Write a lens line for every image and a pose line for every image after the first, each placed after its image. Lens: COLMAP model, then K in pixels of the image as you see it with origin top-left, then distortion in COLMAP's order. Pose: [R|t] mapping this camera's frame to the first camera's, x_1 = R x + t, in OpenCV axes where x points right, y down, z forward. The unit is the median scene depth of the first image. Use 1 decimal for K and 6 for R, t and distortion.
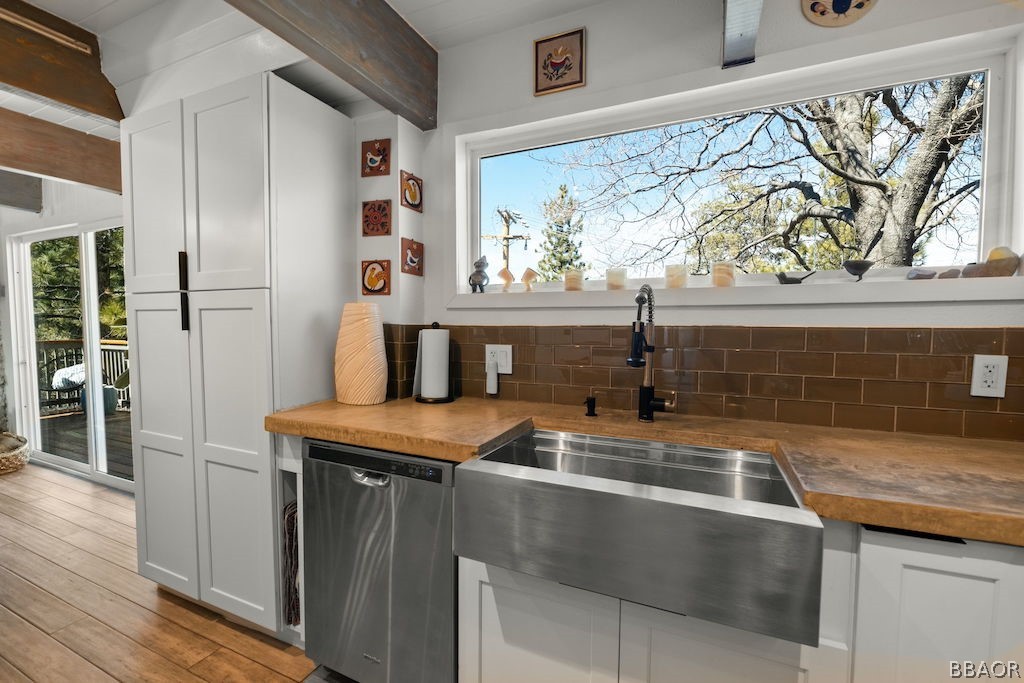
lens RADIAL K [[433.5, 0, 509.8], [0, 433.5, 344.8], [0, 0, 1]] dist [0.000788, 0.000004]
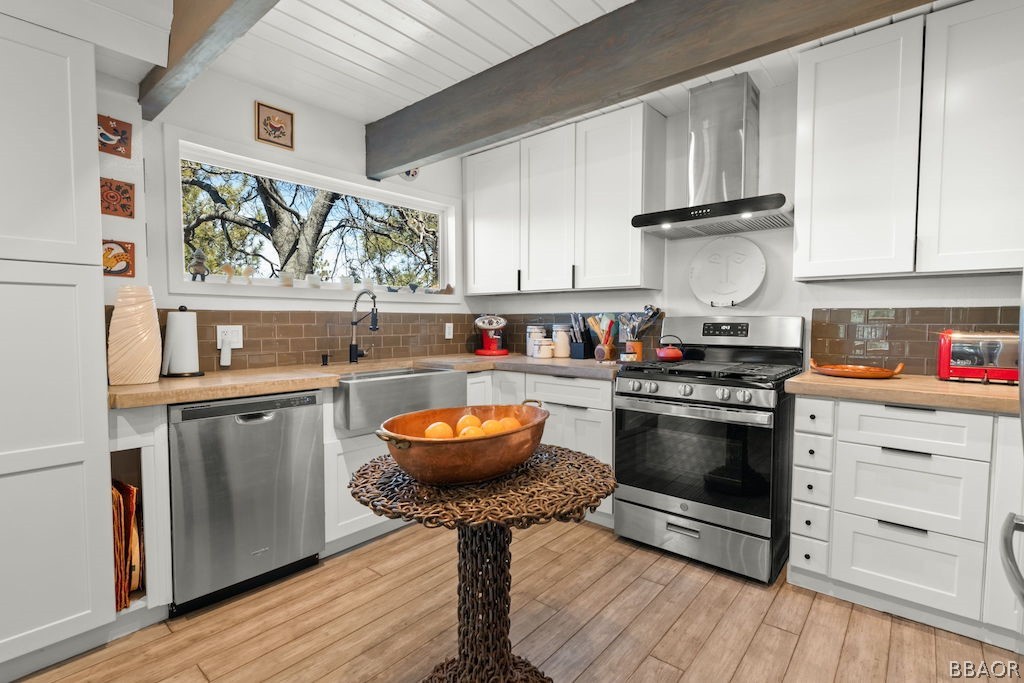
lens RADIAL K [[480.7, 0, 508.6], [0, 480.7, 343.6], [0, 0, 1]] dist [-0.002466, -0.000274]
pose [[0.288109, -0.047383, 0.956425, -1.100565], [0.046457, 0.998291, 0.035463, 0.039536], [-0.956470, 0.034216, 0.289818, -0.153799]]
